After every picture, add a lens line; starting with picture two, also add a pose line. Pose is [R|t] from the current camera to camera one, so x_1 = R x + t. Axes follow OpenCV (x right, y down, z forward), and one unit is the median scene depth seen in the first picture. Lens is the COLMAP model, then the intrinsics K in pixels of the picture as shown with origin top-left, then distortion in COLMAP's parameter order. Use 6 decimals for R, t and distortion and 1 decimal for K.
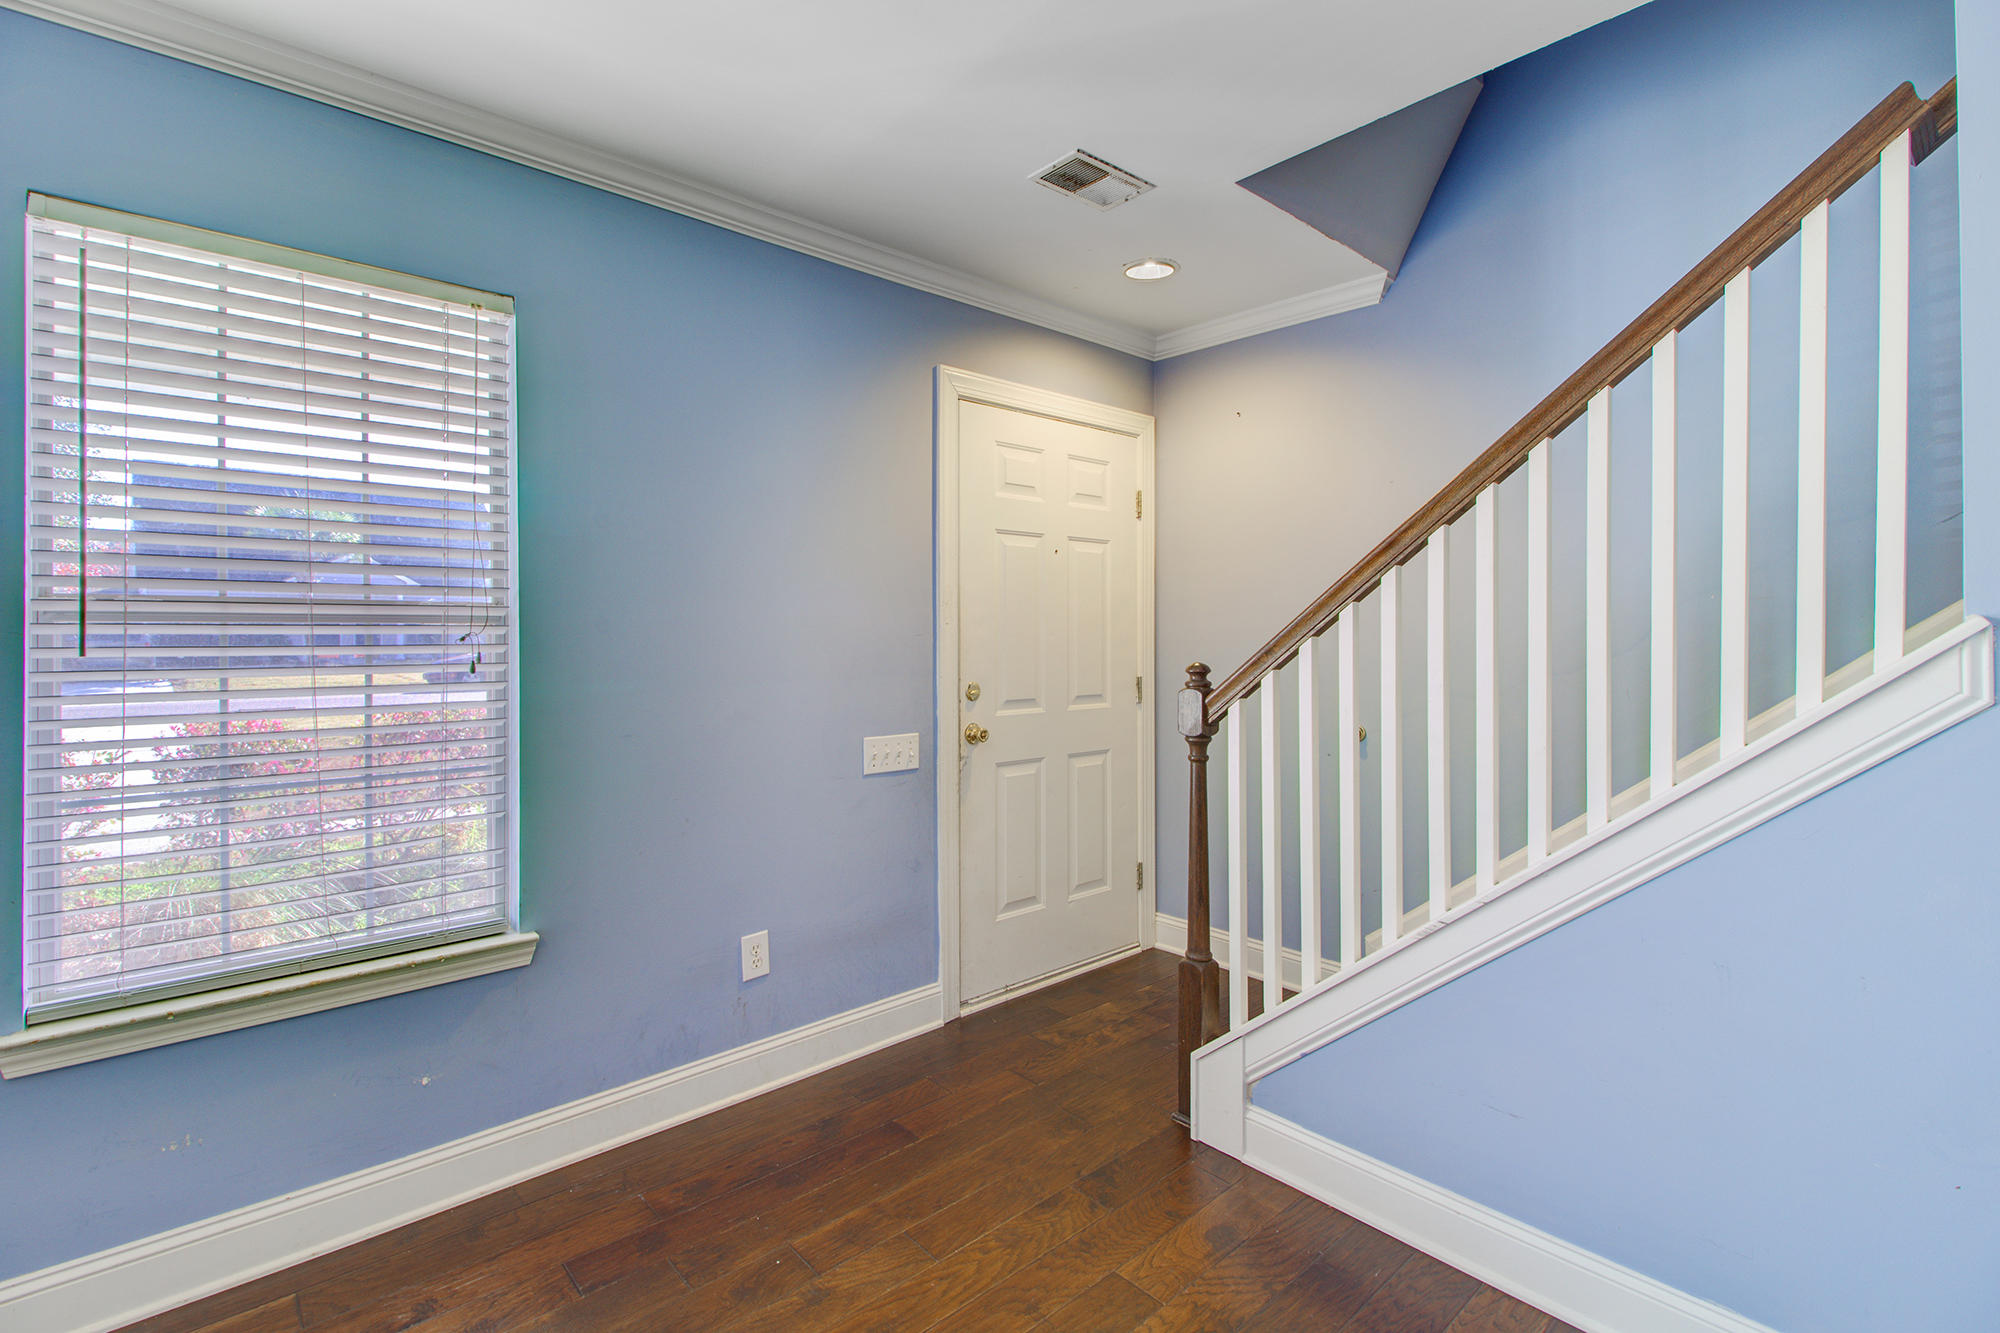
lens RADIAL K [[928.4, 0, 1011.2], [0, 928.4, 636.2], [0, 0, 1]] dist [-0.000154, 0.000312]
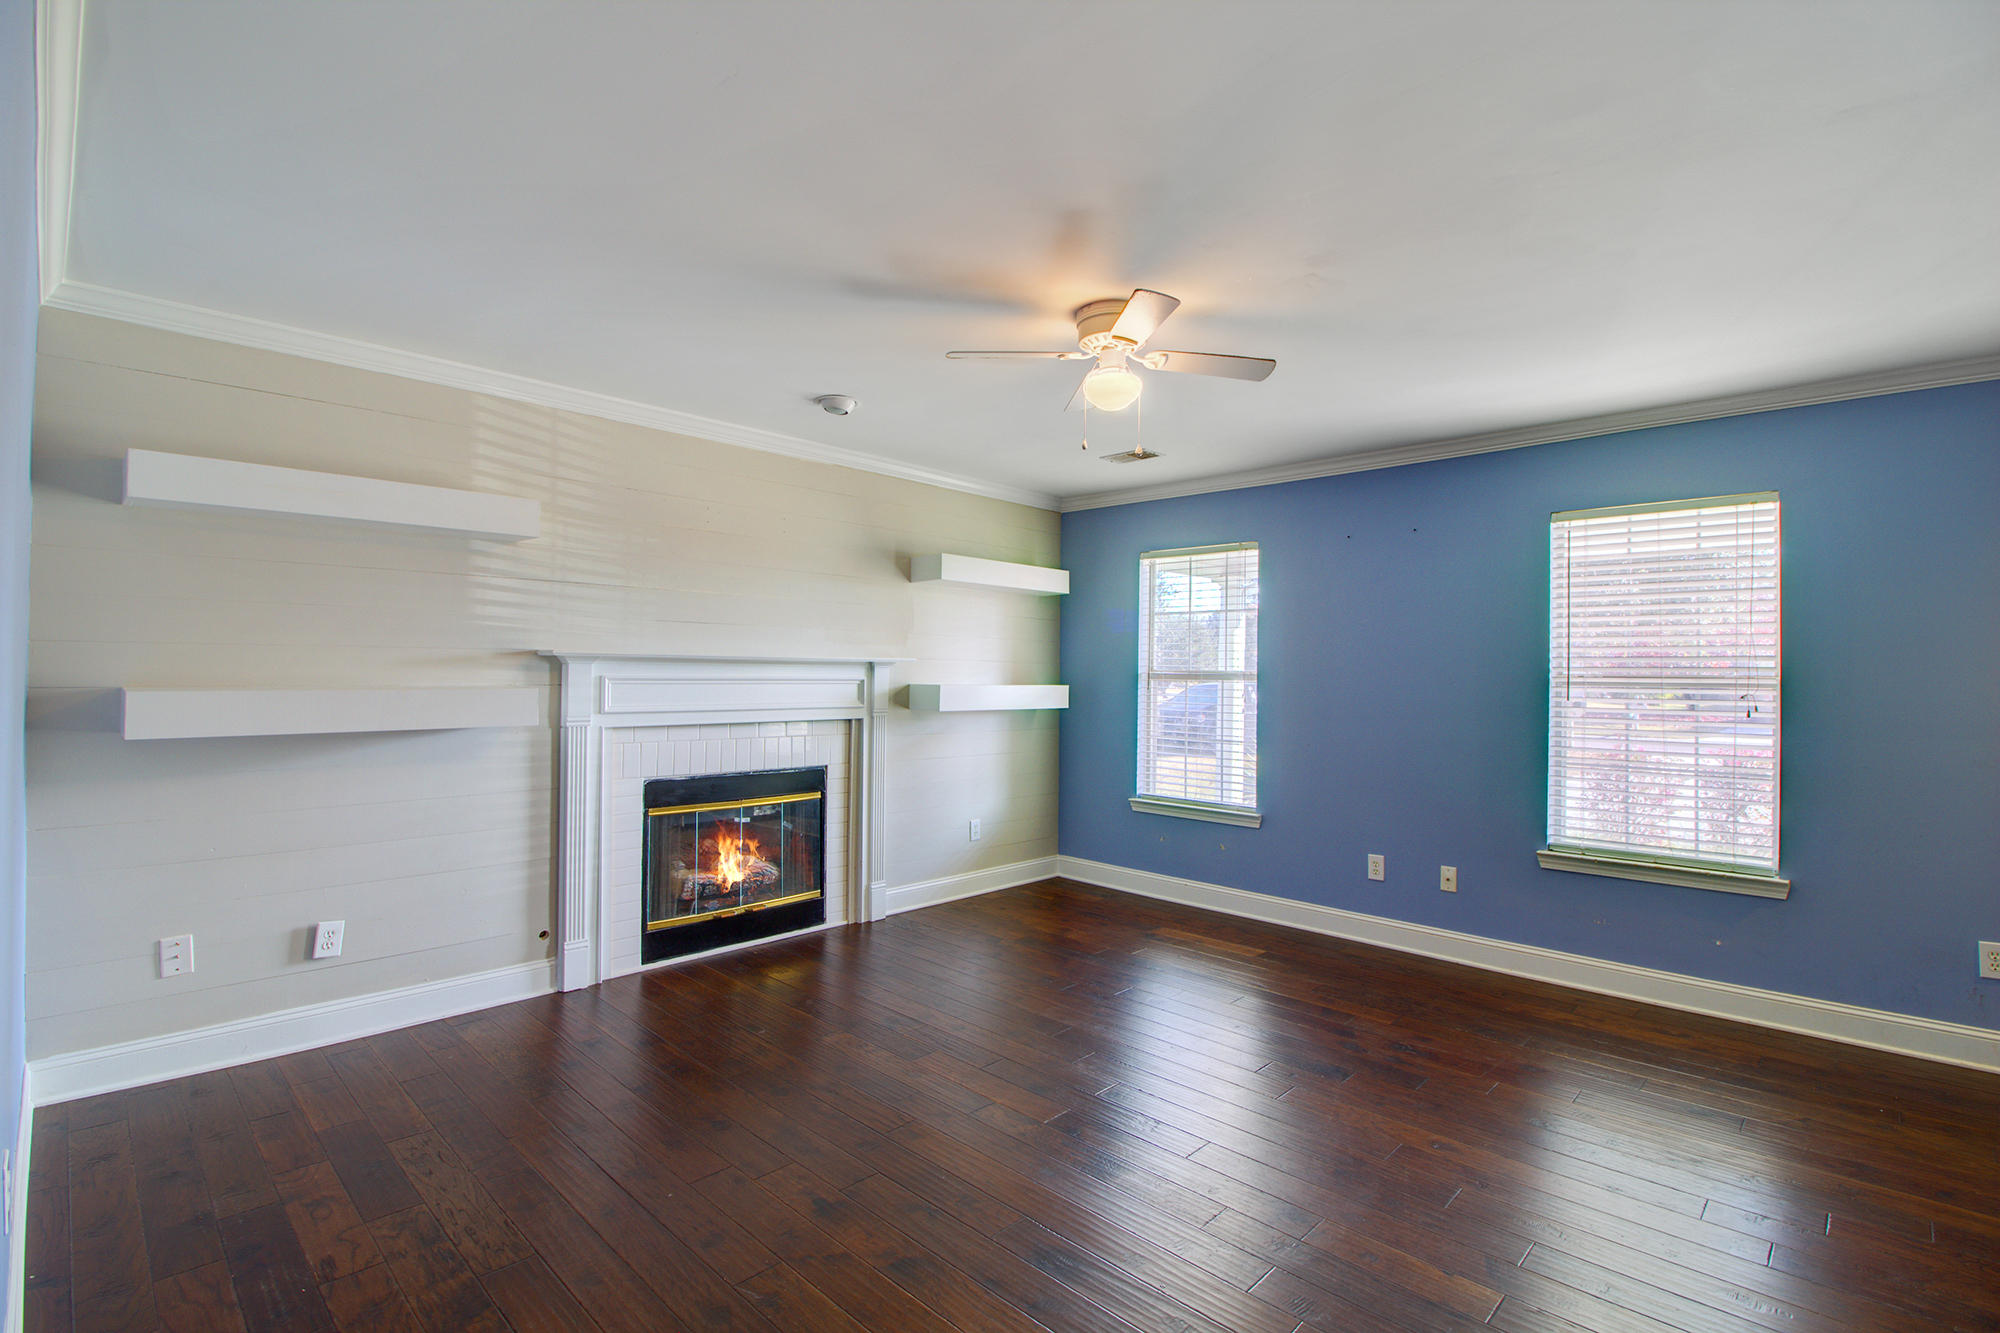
lens RADIAL K [[928.4, 0, 1010.7], [0, 928.4, 674.8], [0, 0, 1]] dist [-0.000154, 0.000312]
pose [[0.067796, 0.001700, -0.997698, 0.823336], [-0.009935, 0.999950, 0.001029, -0.021545], [0.997650, 0.009842, 0.067809, -0.379140]]
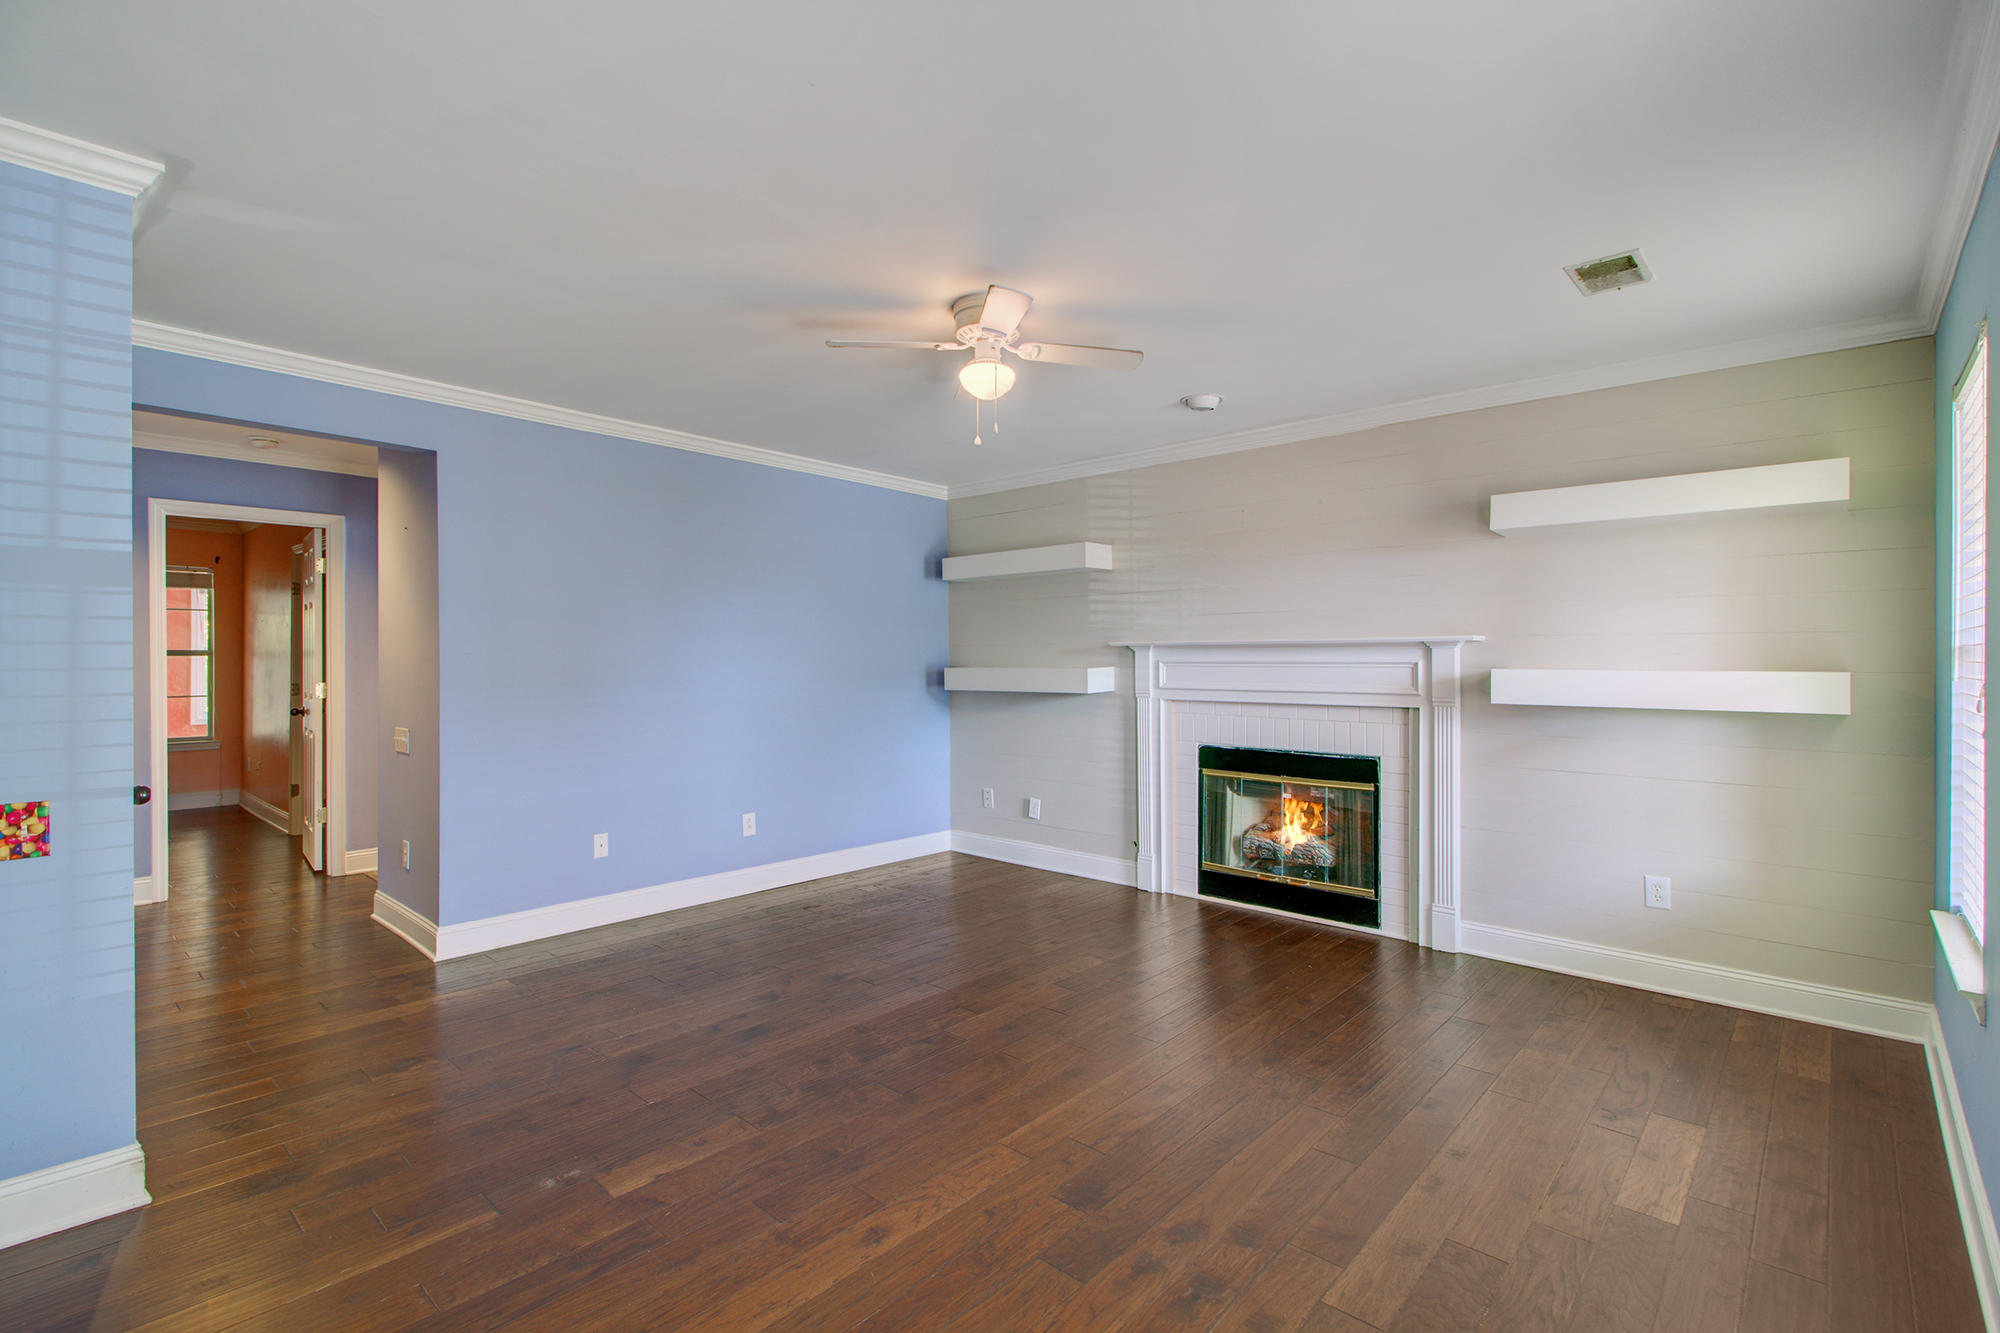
lens RADIAL K [[928.4, 0, 995.5], [0, 928.4, 663.5], [0, 0, 1]] dist [-0.000154, 0.000312]
pose [[-0.996765, 0.004149, -0.080269, -0.177479], [0.003668, 0.999974, 0.006140, -0.018010], [0.080293, 0.005826, -0.996754, 0.963335]]
